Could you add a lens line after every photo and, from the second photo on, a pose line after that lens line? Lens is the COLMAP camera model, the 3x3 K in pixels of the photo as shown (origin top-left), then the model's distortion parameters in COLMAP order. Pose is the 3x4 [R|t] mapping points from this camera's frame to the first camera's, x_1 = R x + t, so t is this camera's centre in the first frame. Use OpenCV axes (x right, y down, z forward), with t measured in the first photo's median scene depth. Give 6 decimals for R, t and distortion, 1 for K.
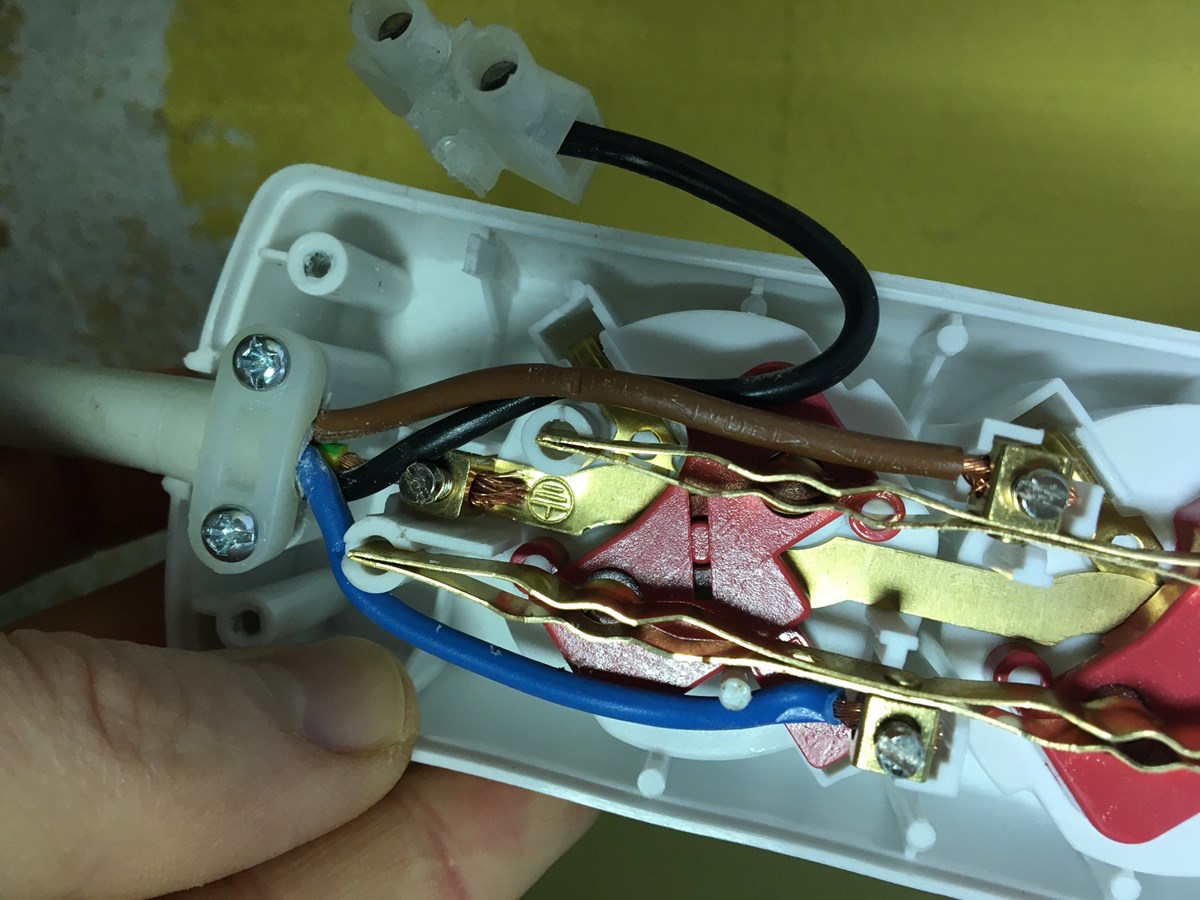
lens RADIAL K [[1017.2, 0, 599.3], [0, 1017.2, 492.4], [0, 0, 1]] dist [0.063165, -0.000368]
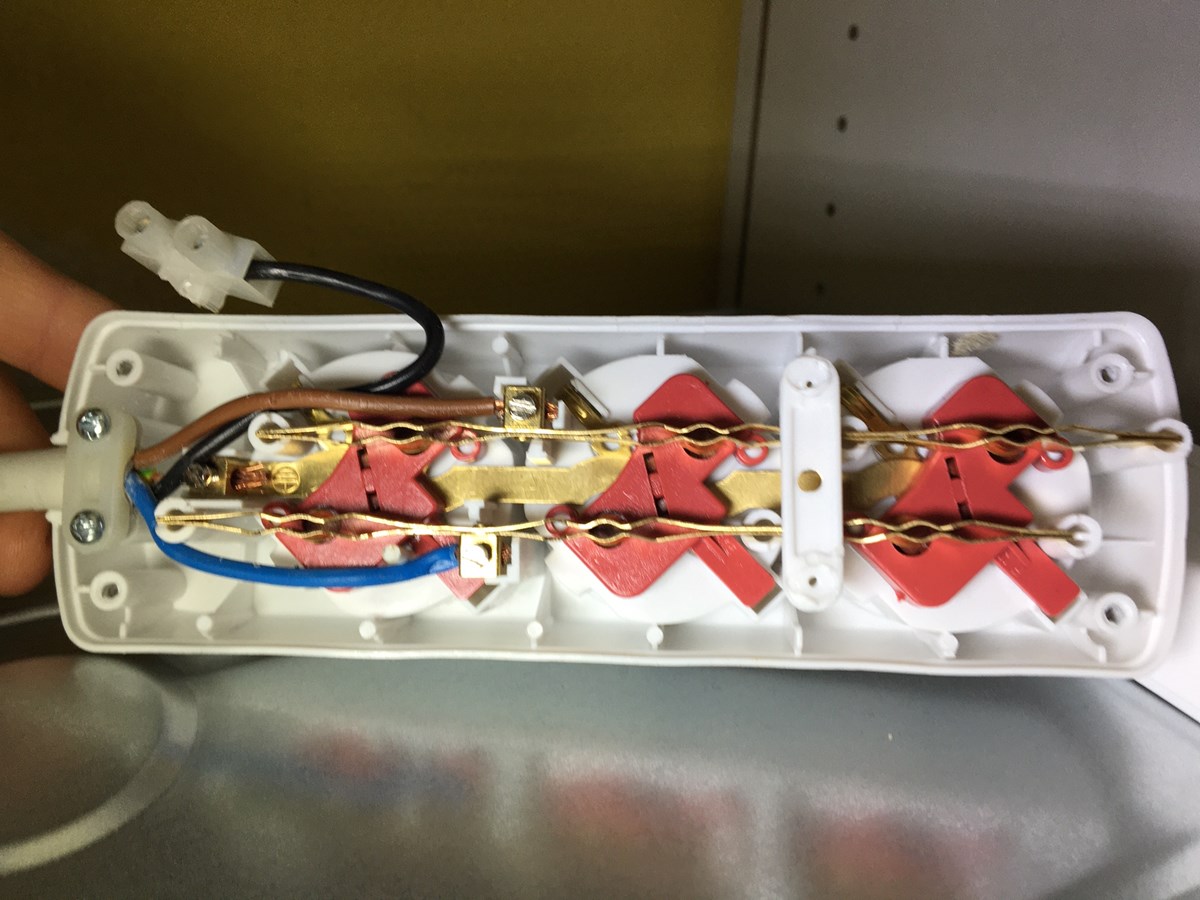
lens RADIAL K [[999.0, 0, 600.0], [0, 999.0, 450.0], [0, 0, 1]] dist [-0.002805, -0.006069]
pose [[0.977851, -0.183587, 0.100516, 0.316151], [0.197053, 0.969392, -0.146456, 0.318968], [-0.070552, 0.163019, 0.984097, -0.680910]]
